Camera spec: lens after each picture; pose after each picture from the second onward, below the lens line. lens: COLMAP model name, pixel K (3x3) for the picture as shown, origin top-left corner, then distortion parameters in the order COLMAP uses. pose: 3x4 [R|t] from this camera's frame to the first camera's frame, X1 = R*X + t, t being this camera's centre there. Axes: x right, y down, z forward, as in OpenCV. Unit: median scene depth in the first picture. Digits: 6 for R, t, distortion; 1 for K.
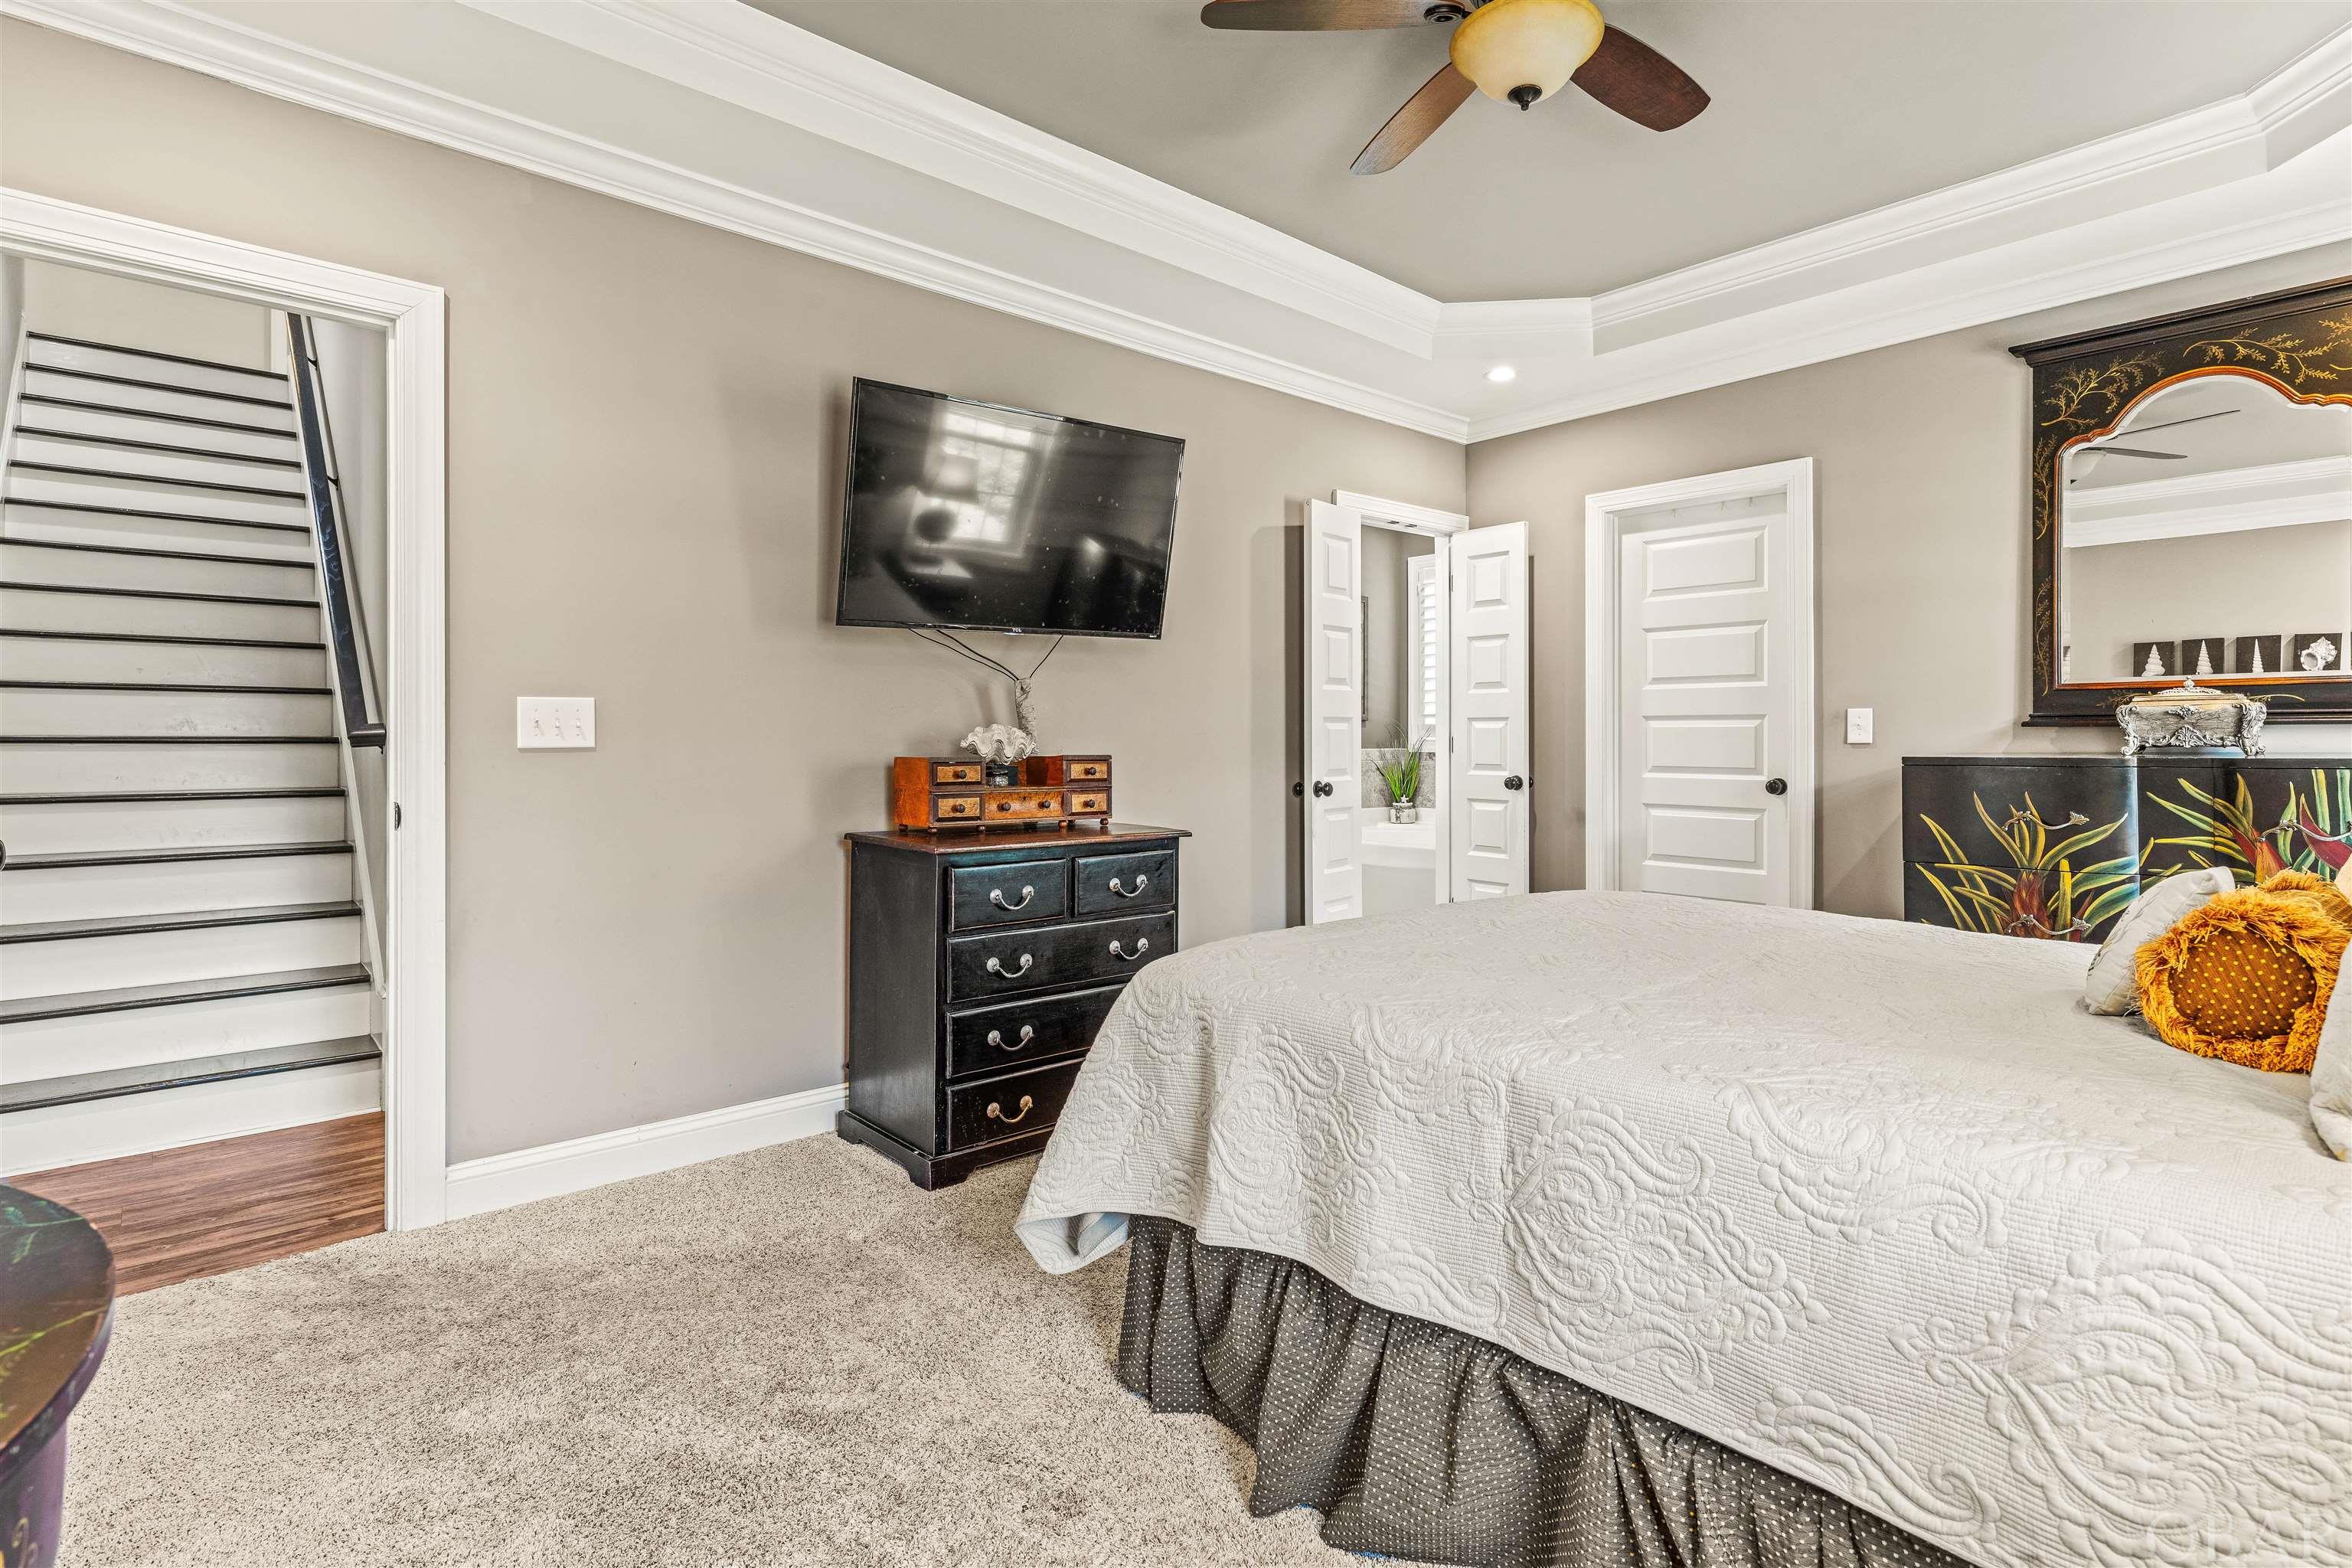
lens RADIAL K [[1133.5, 0, 1147.7], [0, 1133.5, 710.8], [0, 0, 1]] dist [-0.000285, -0.000180]
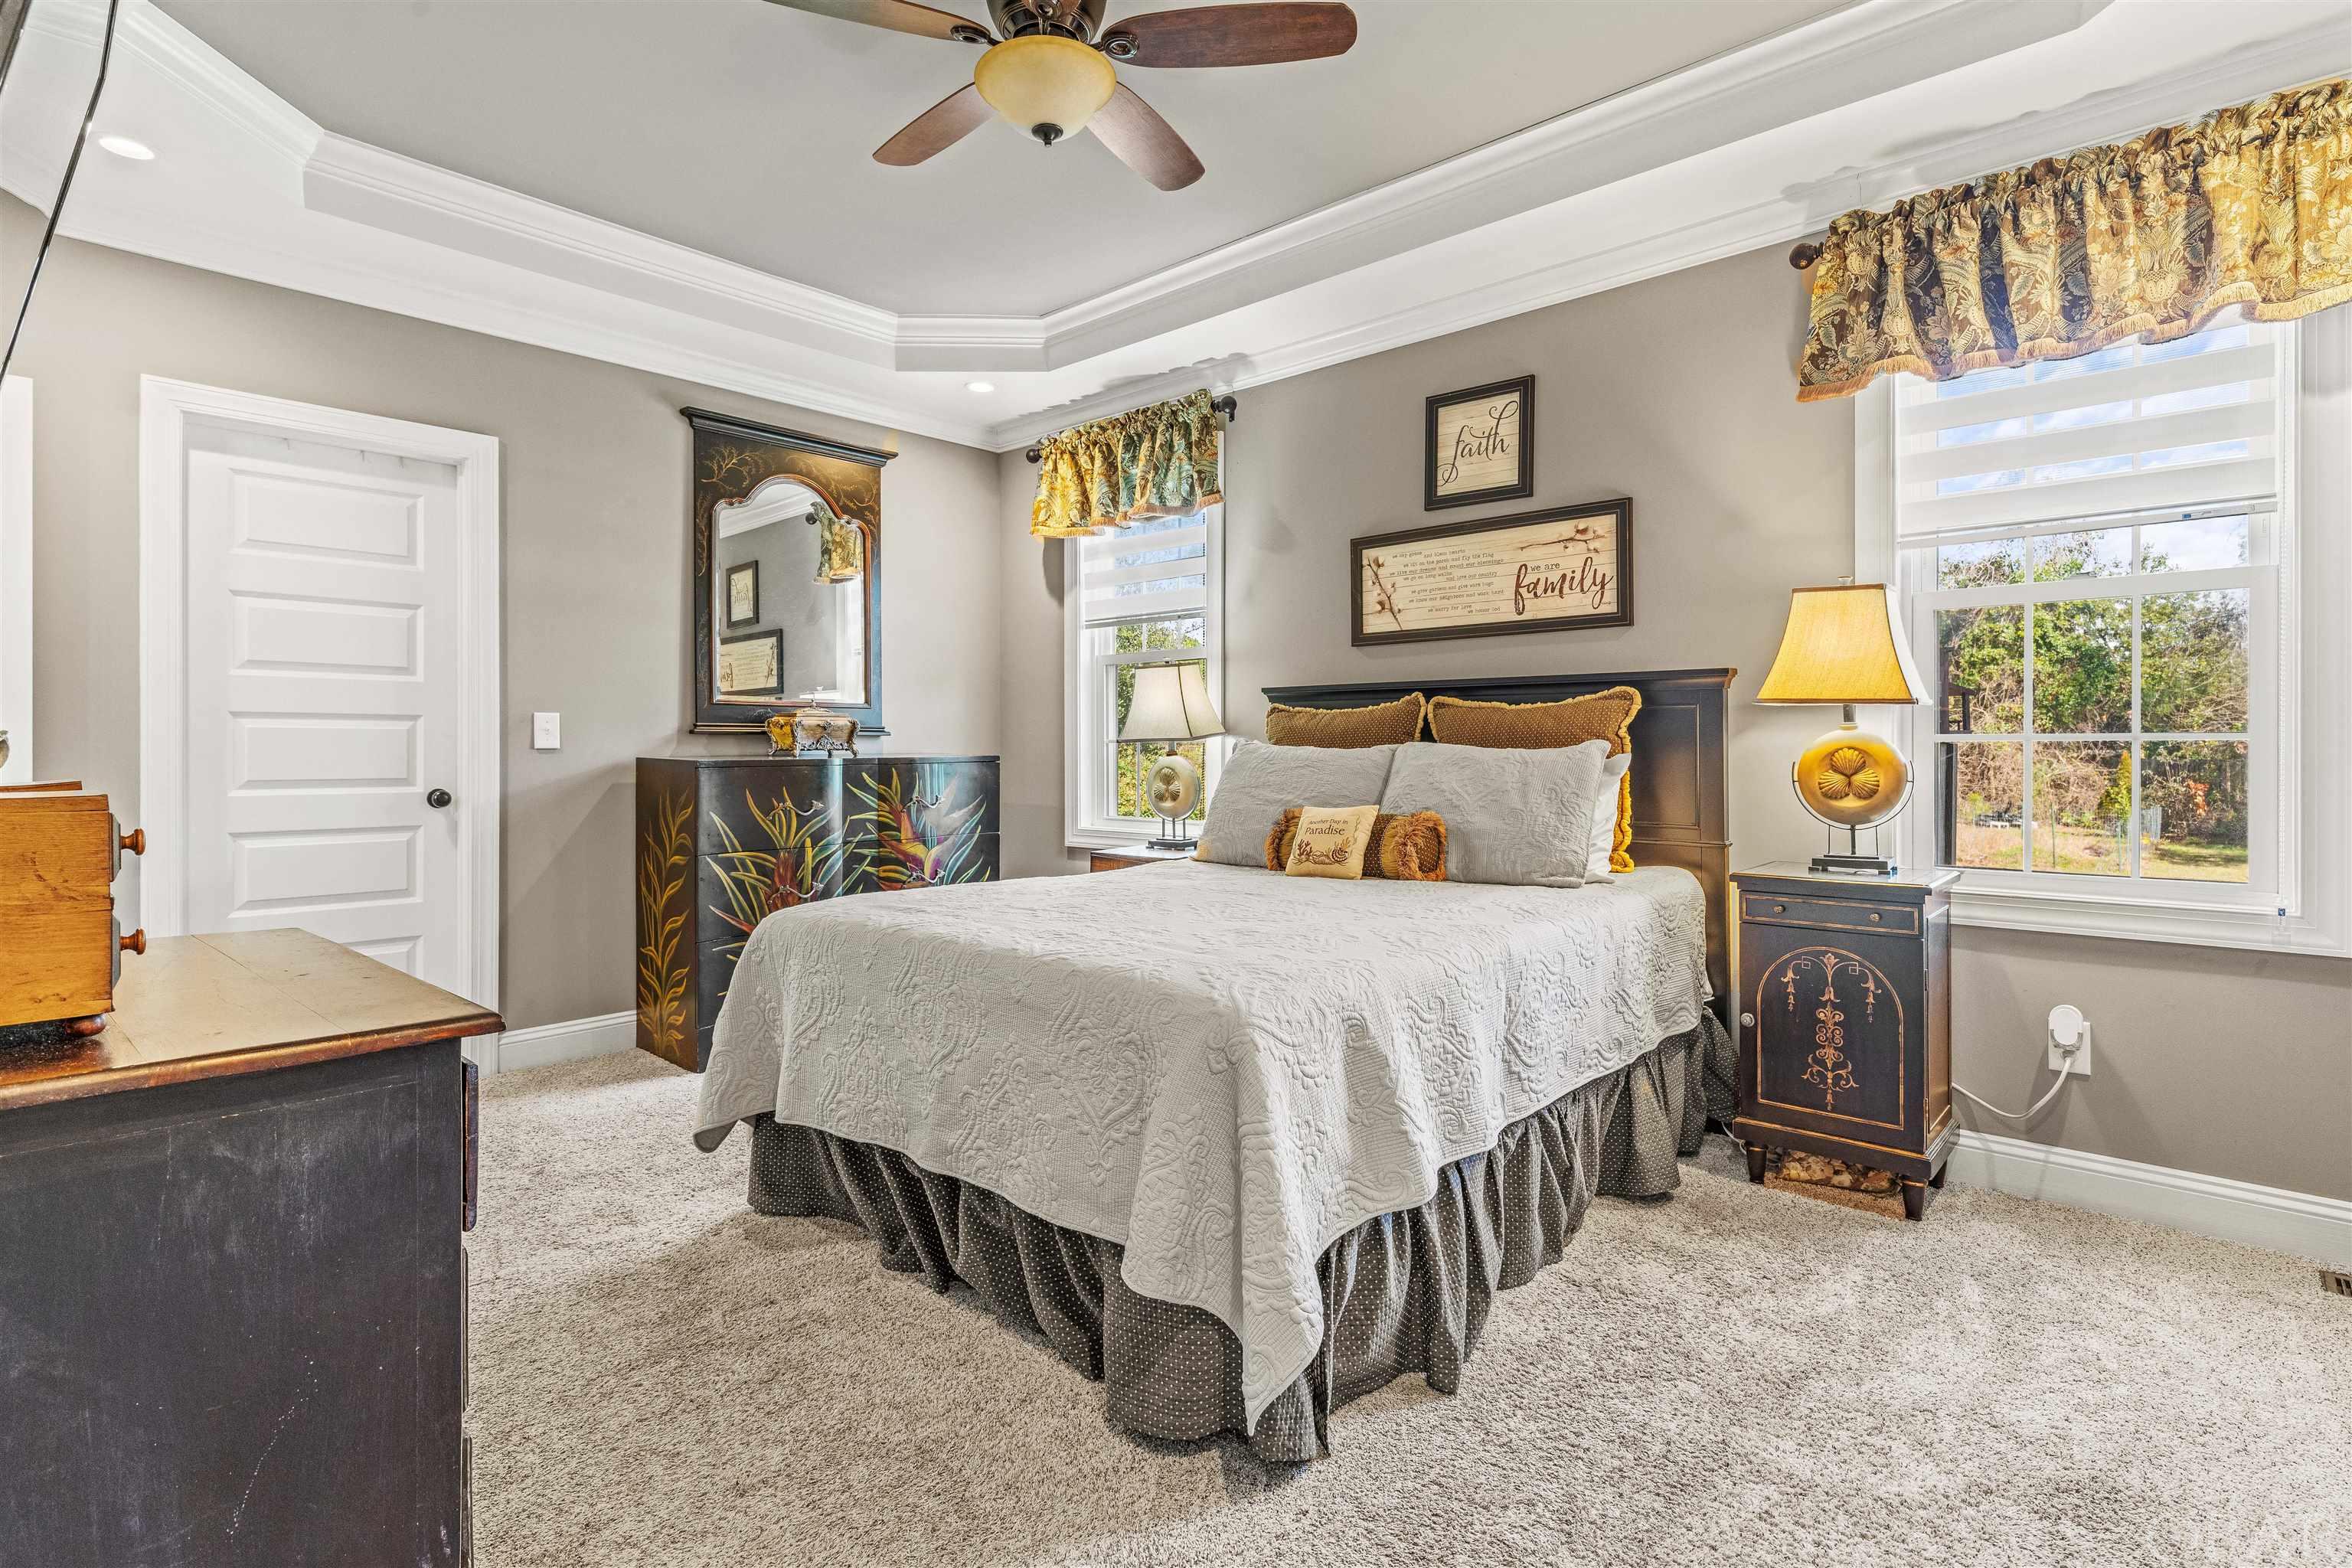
lens RADIAL K [[1154.3, 0, 1192.9], [0, 1154.3, 734.2], [0, 0, 1]] dist [-0.000846, 0.000195]
pose [[-0.131715, 0.010390, 0.991233, -0.398844], [-0.025502, 0.999579, -0.013866, 0.014619], [-0.990959, -0.027104, -0.131395, 0.535003]]
